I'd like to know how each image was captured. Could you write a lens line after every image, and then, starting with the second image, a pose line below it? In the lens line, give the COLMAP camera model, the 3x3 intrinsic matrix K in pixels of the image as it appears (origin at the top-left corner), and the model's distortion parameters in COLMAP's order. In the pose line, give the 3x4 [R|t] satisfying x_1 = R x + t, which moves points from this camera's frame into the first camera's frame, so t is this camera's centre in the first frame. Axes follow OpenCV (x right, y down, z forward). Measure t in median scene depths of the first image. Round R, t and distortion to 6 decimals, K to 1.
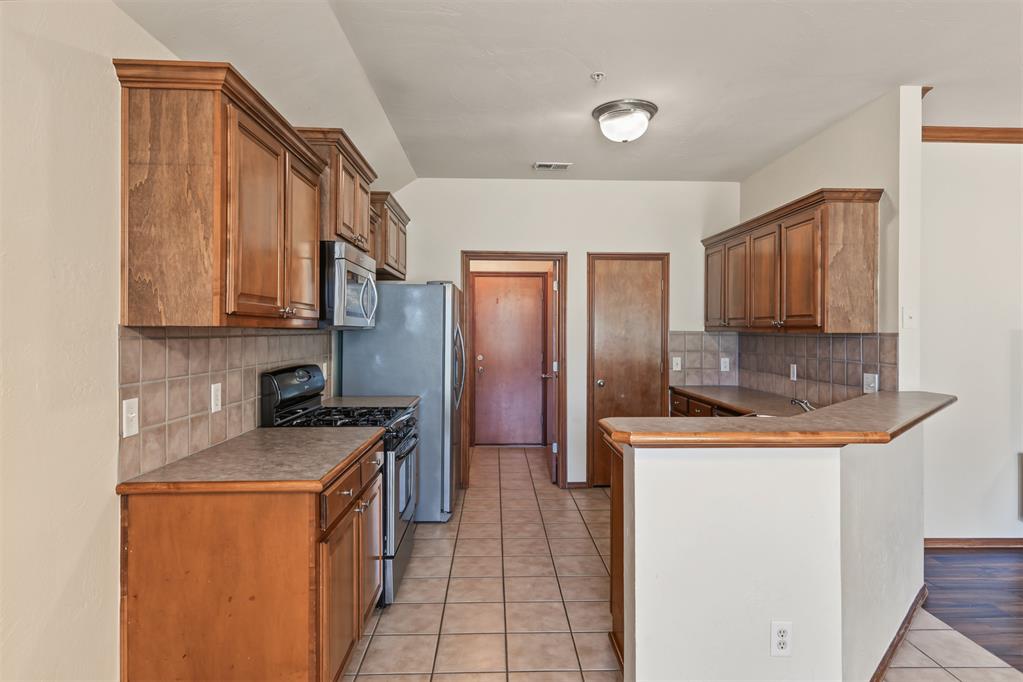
lens RADIAL K [[580.6, 0, 514.1], [0, 580.6, 333.0], [0, 0, 1]] dist [0.003727, 0.000609]
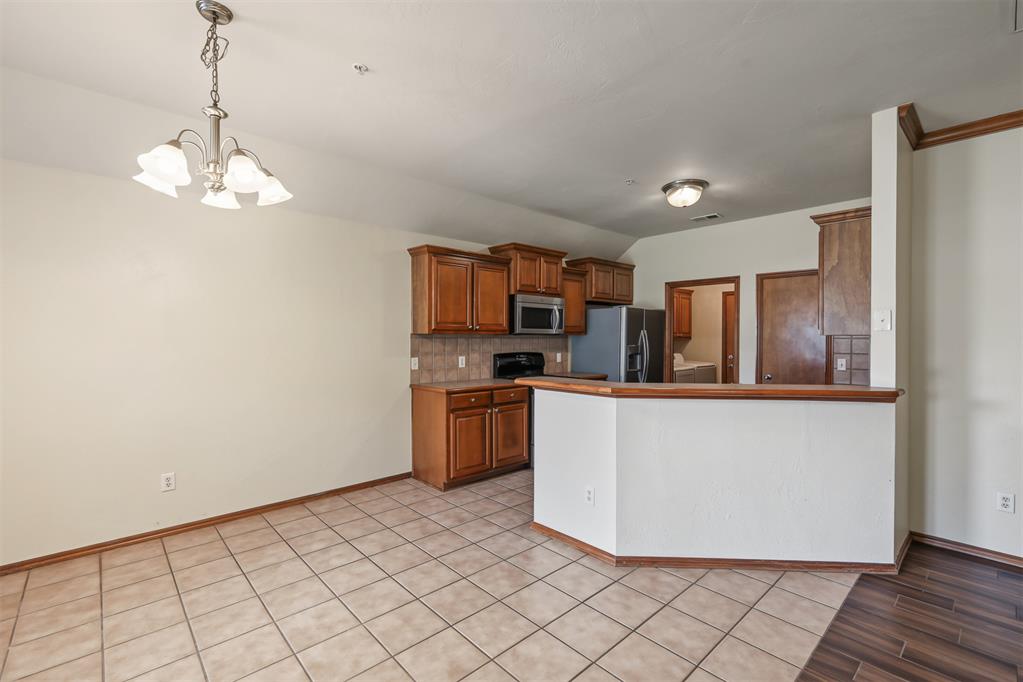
lens RADIAL K [[448.1, 0, 510.3], [0, 448.1, 346.2], [0, 0, 1]] dist [-0.002599, -0.000545]
pose [[0.650055, 0.011656, -0.759798, 0.913455], [-0.002641, 0.999911, 0.013080, 0.013763], [0.759883, -0.006495, 0.650028, -0.092127]]
